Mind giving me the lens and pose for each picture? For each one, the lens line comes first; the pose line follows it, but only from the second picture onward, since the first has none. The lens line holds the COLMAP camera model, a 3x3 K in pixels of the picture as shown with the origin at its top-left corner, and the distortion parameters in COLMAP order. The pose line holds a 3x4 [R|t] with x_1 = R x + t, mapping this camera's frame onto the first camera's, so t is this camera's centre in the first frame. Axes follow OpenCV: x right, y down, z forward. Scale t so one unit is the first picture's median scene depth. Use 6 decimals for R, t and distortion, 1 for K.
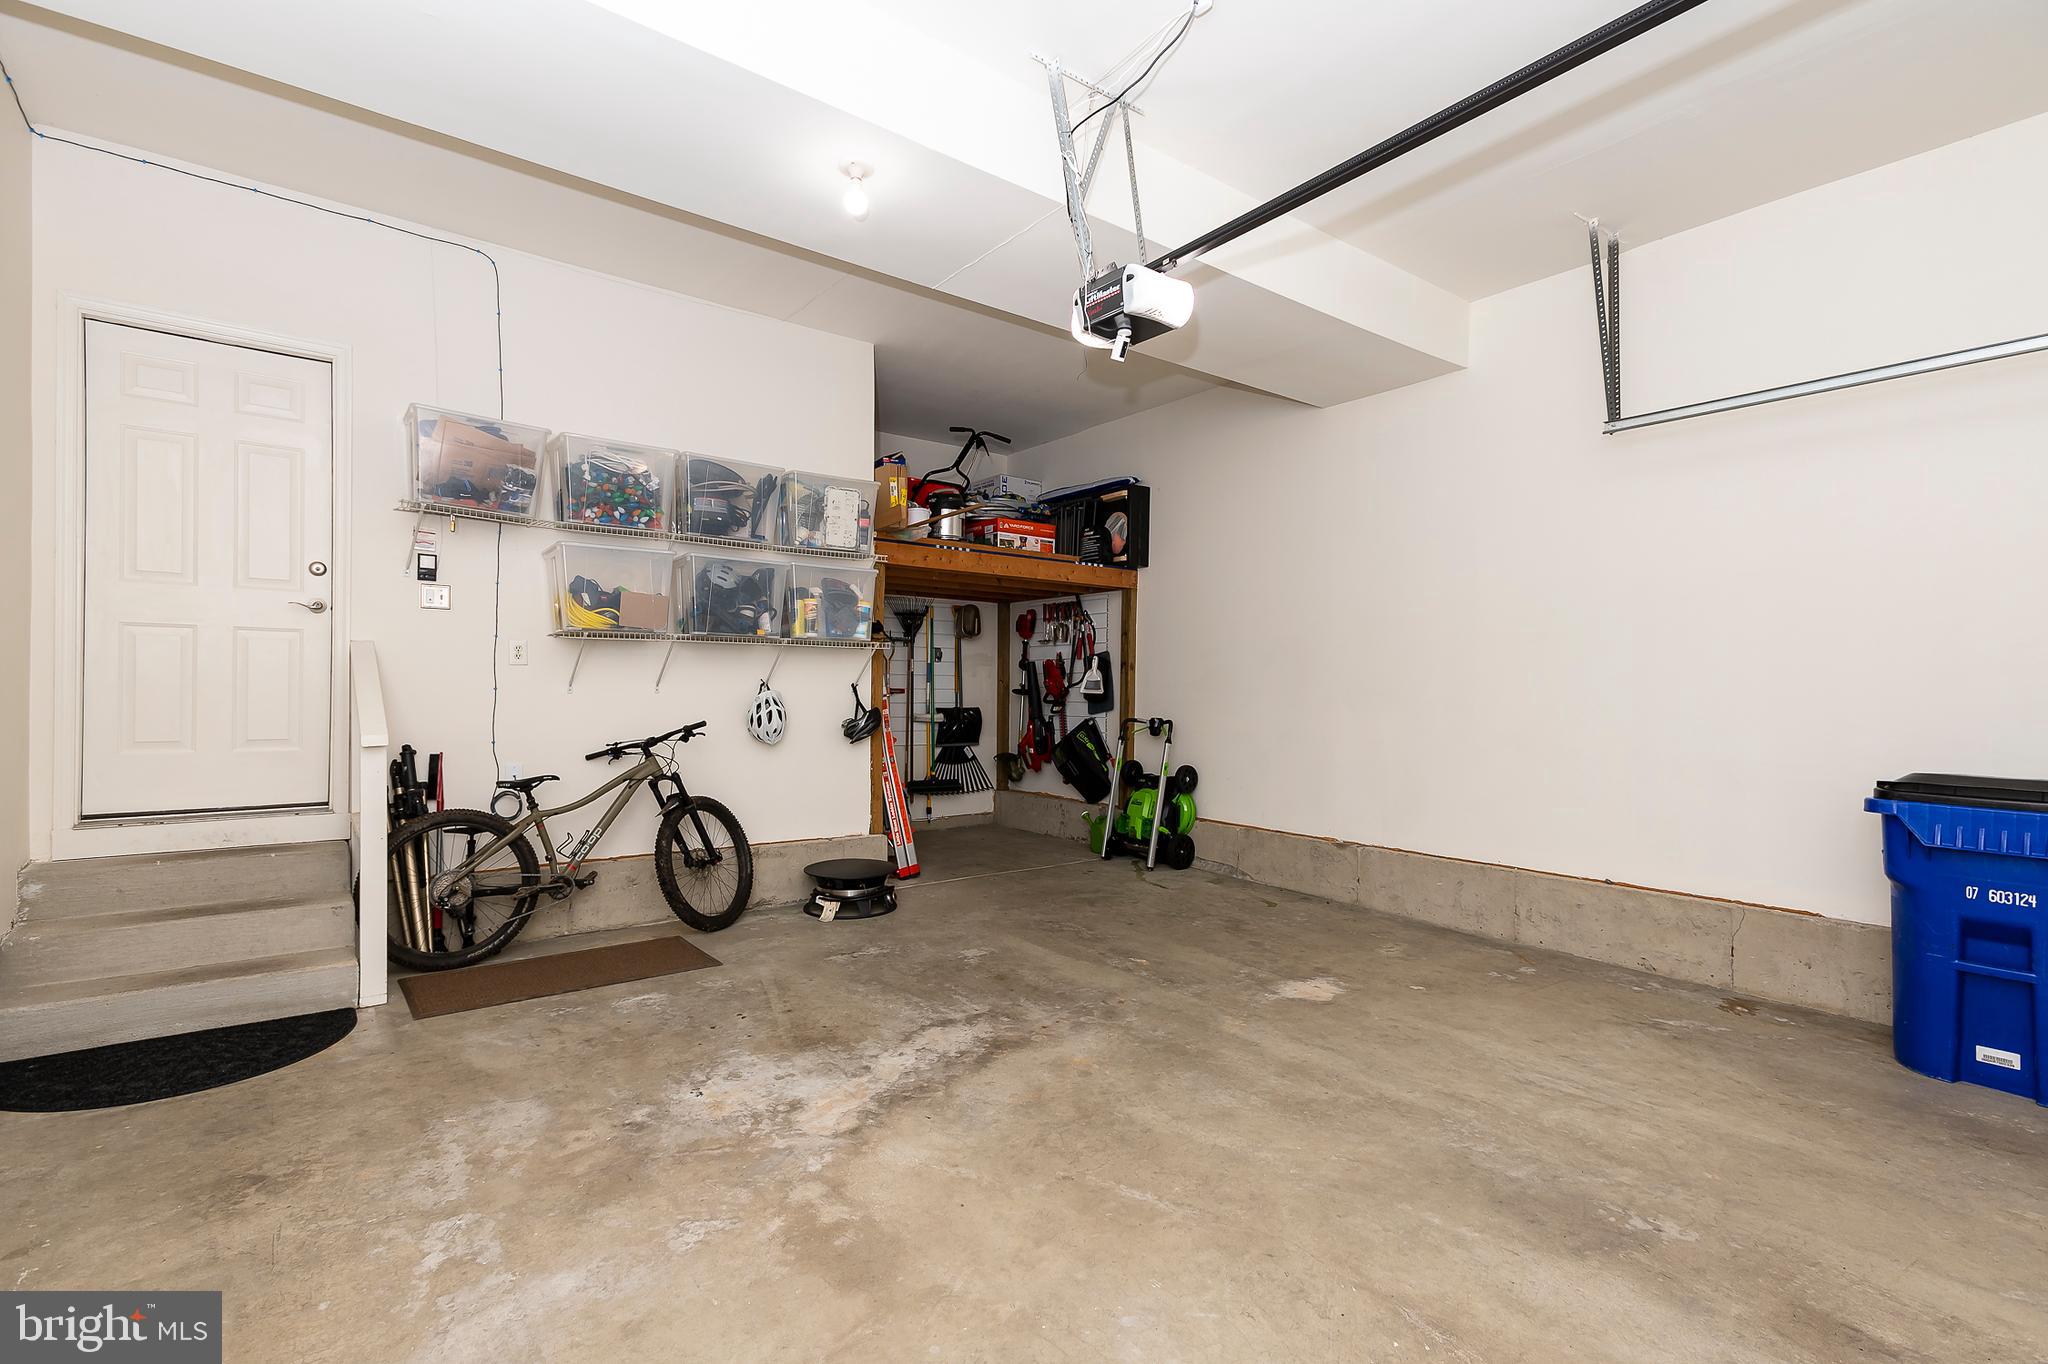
lens RADIAL K [[994.7, 0, 1017.6], [0, 994.7, 684.3], [0, 0, 1]] dist [0.026511, -0.001334]
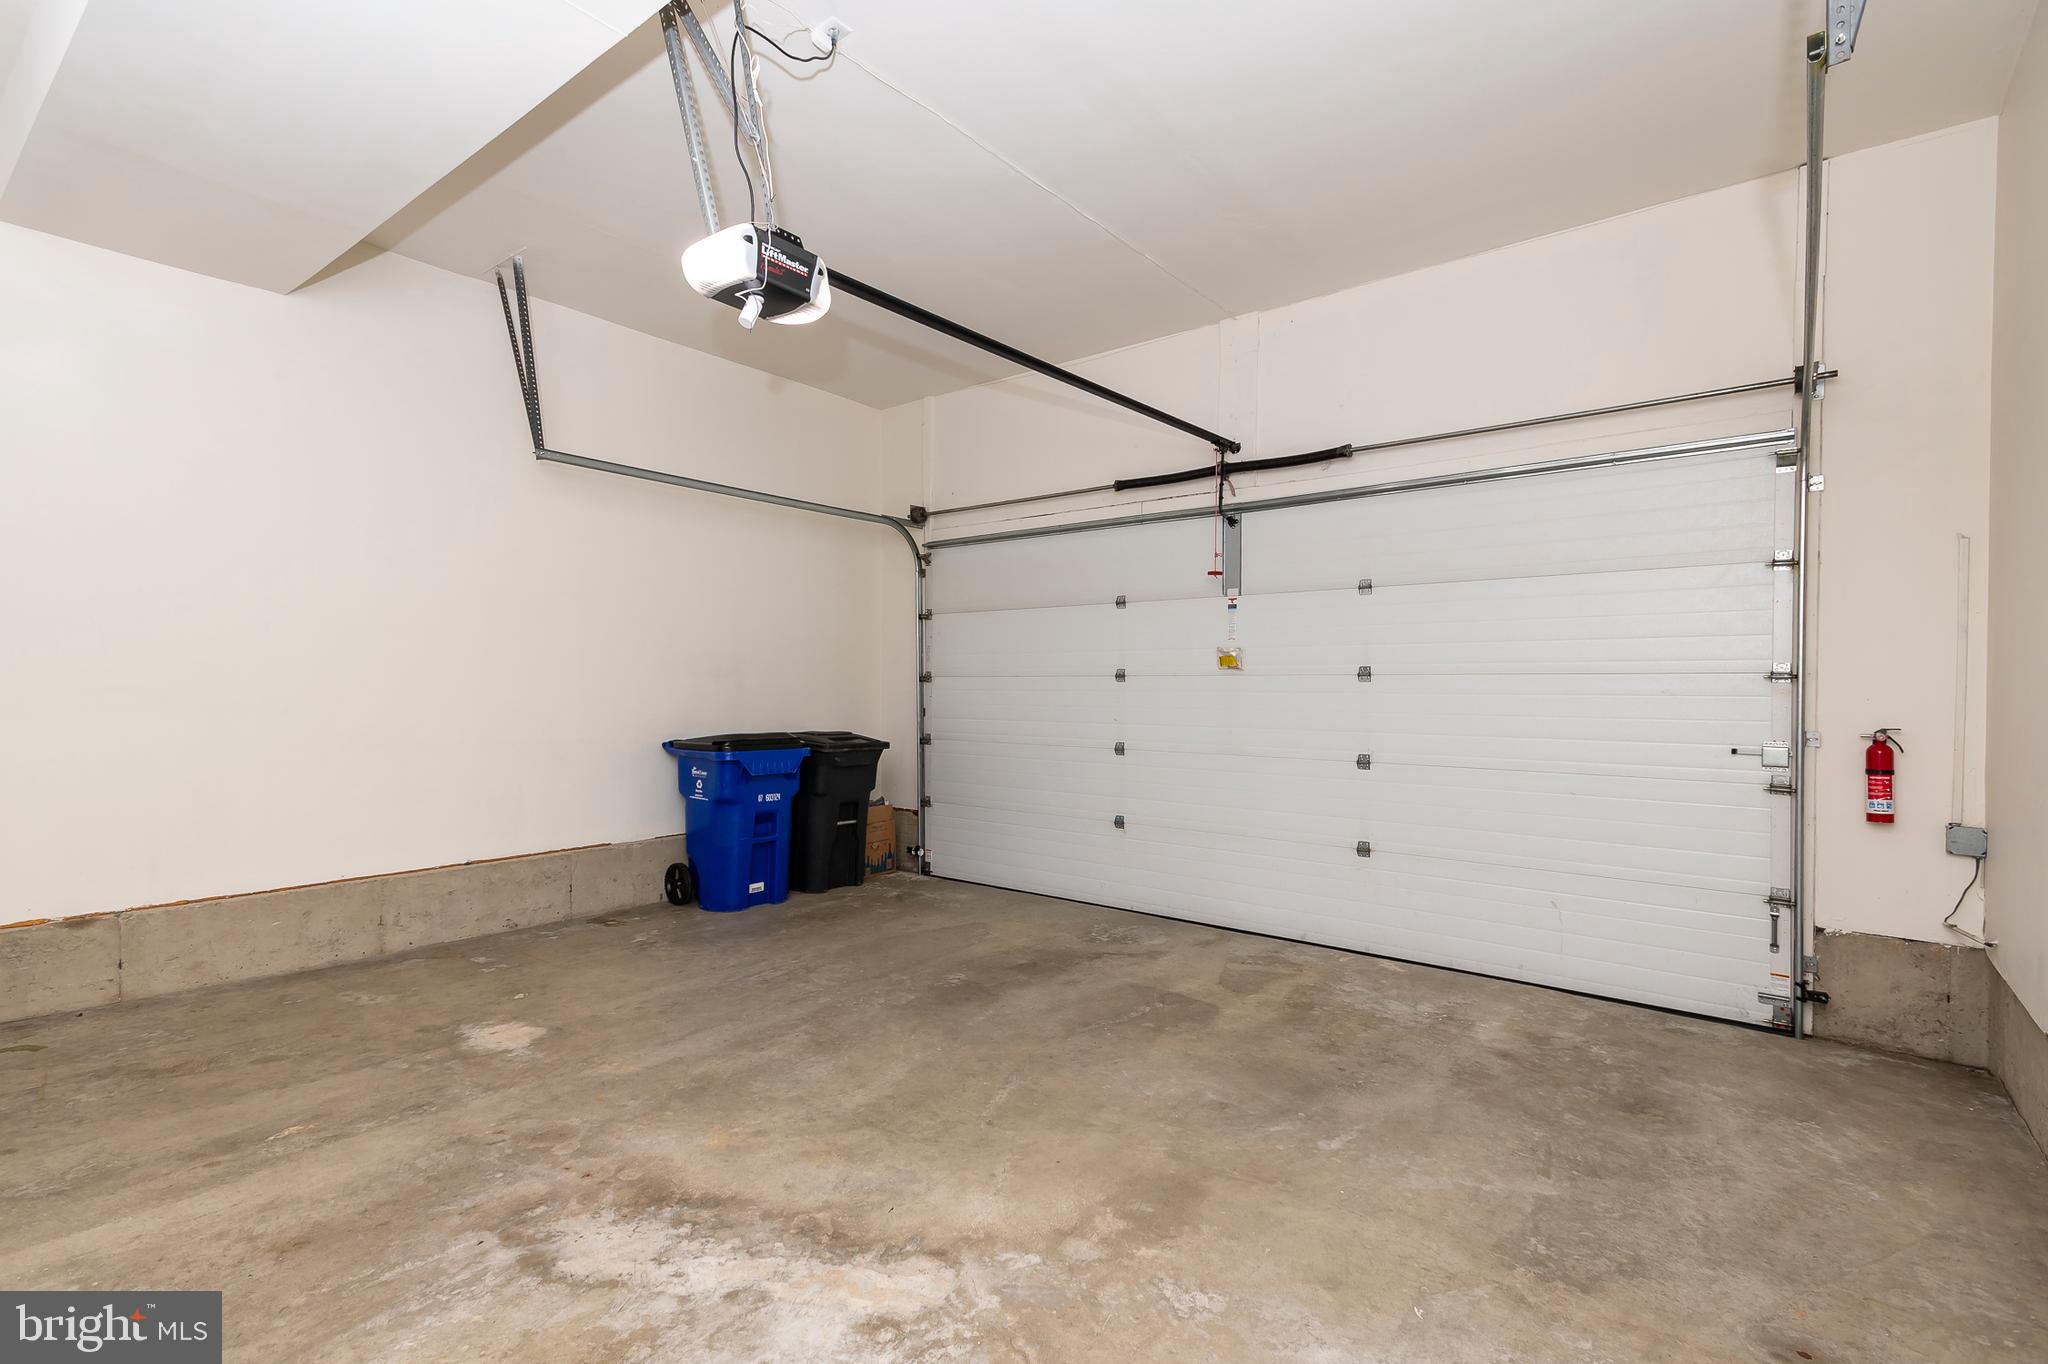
lens RADIAL K [[994.7, 0, 1018.0], [0, 994.7, 682.3], [0, 0, 1]] dist [0.026511, -0.001334]
pose [[-0.288995, -0.011210, 0.957265, -0.763786], [-0.014512, 0.999868, 0.007328, -0.016071], [-0.957221, -0.011774, -0.289119, 0.947431]]
